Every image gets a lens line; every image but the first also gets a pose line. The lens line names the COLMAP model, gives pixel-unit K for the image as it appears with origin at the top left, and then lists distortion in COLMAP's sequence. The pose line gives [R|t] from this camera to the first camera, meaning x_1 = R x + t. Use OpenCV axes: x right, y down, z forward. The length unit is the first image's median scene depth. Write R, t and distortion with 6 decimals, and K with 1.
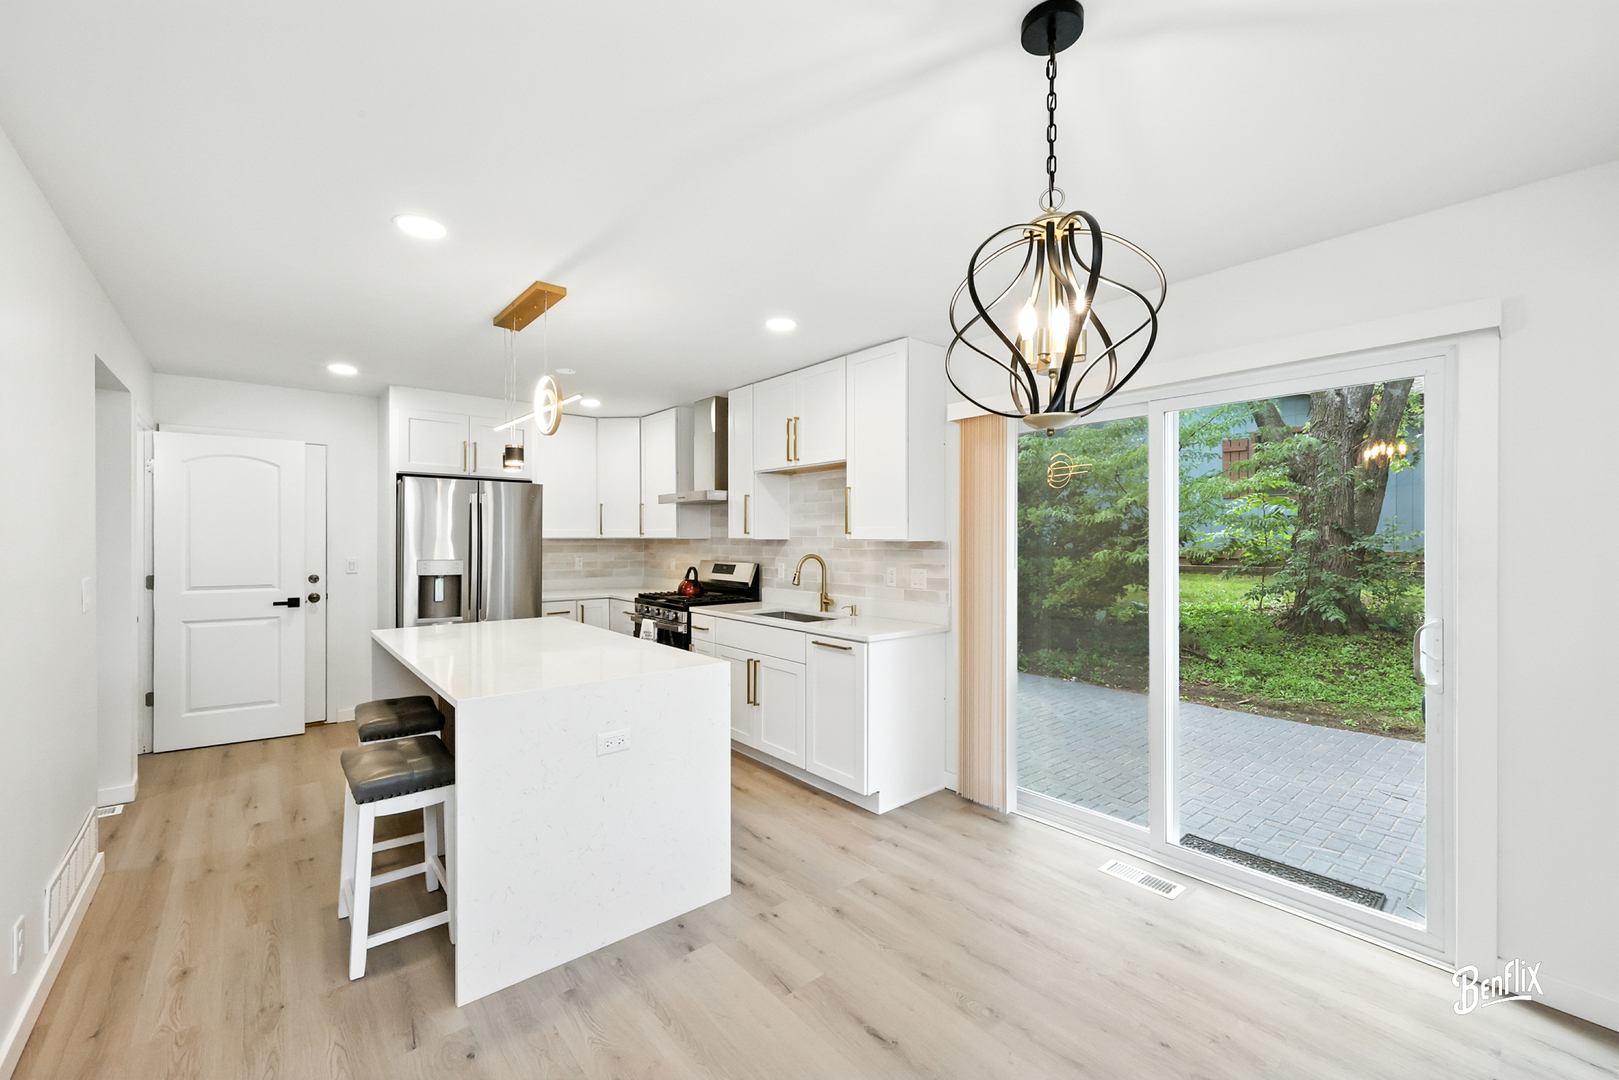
lens RADIAL K [[665.2, 0, 808.5], [0, 665.2, 533.4], [0, 0, 1]] dist [-0.000271, 0.000160]
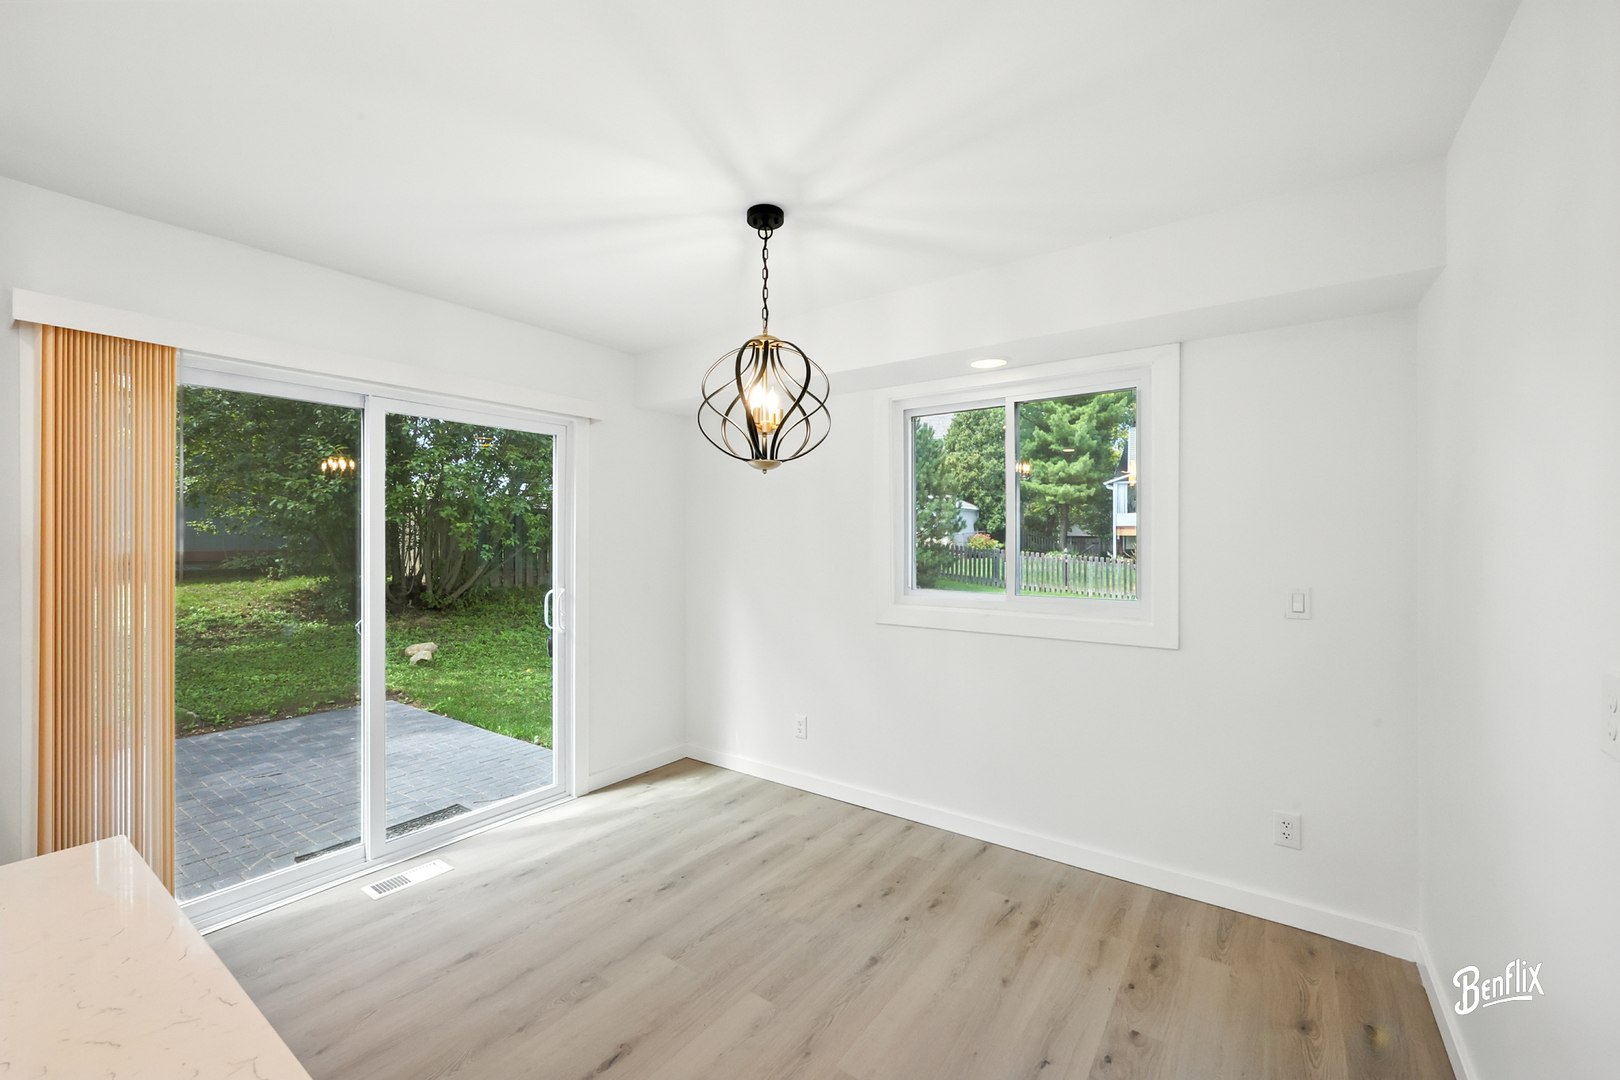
lens RADIAL K [[665.6, 0, 807.6], [0, 665.6, 537.8], [0, 0, 1]] dist [-0.000271, 0.000160]
pose [[-0.267516, -0.001661, 0.963552, -0.688745], [-0.009150, 0.999958, -0.000816, 0.001364], [-0.963510, -0.009035, -0.267520, 0.764653]]
